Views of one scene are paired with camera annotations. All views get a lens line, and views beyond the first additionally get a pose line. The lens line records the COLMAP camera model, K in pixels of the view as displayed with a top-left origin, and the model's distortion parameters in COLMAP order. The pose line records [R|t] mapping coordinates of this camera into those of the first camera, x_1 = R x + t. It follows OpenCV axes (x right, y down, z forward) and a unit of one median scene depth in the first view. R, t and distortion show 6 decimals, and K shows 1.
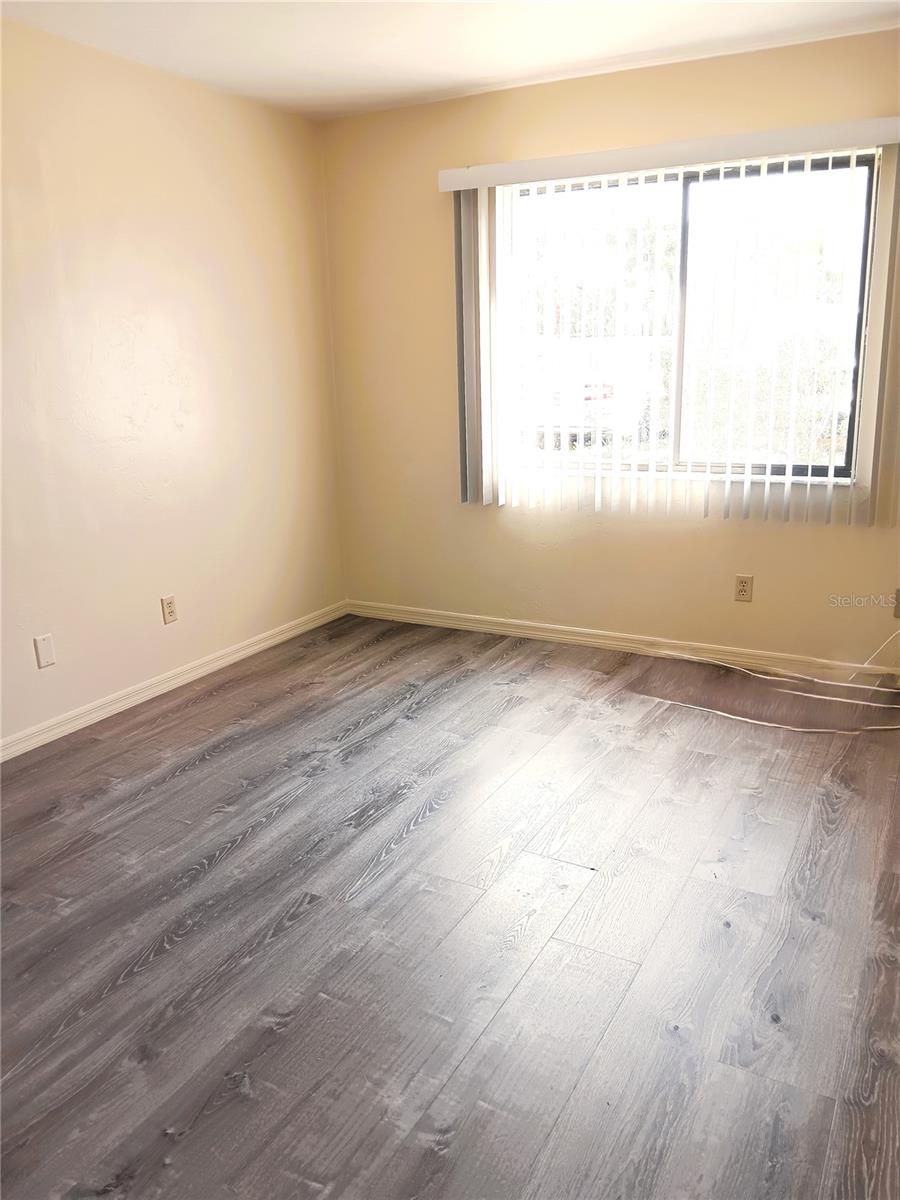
lens RADIAL K [[950.8, 0, 450.0], [0, 950.8, 600.0], [0, 0, 1]] dist [0.060569, -0.138178]
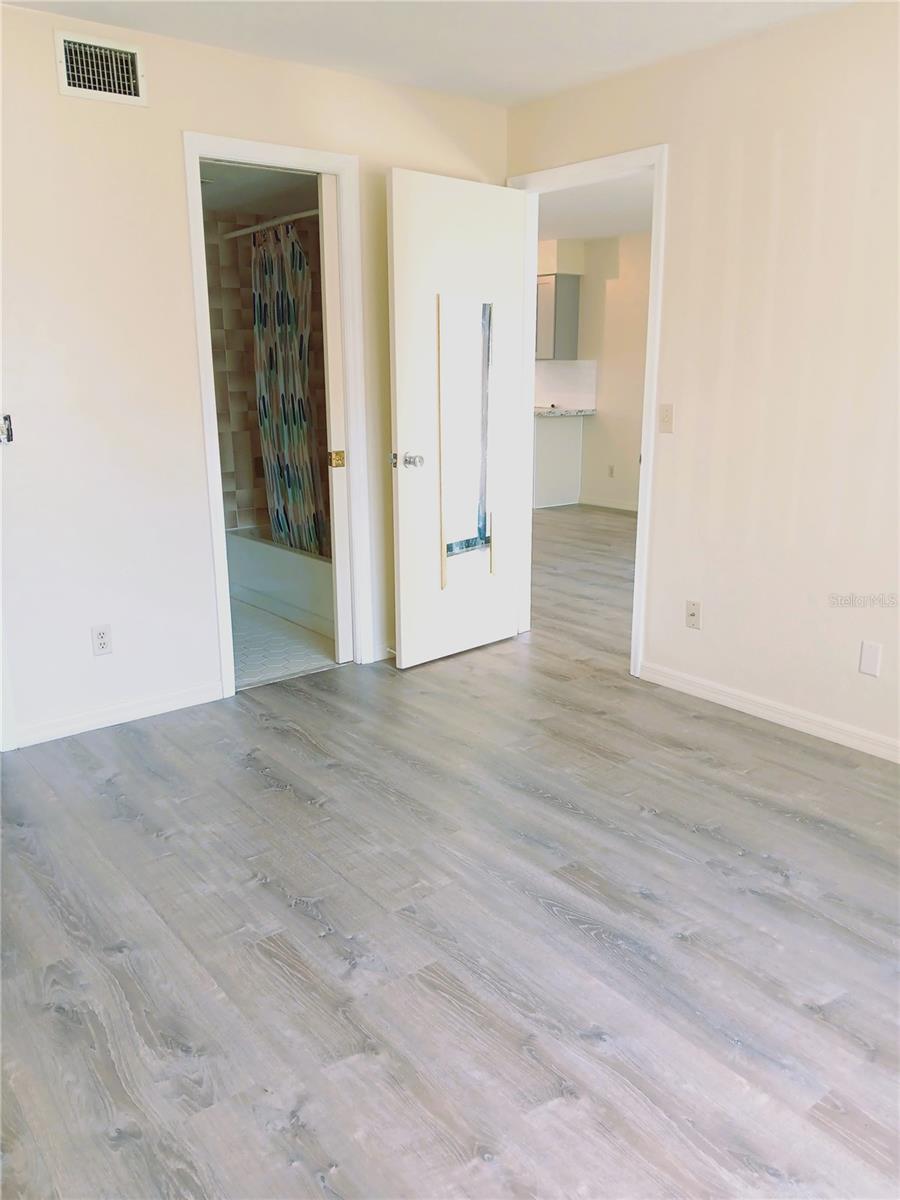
lens RADIAL K [[950.8, 0, 450.0], [0, 950.8, 600.0], [0, 0, 1]] dist [0.060569, -0.138178]
pose [[-0.413543, 0.242128, -0.877700, 0.659168], [-0.217317, 0.909881, 0.353398, -0.283414], [0.884169, 0.336885, -0.323656, 1.068866]]
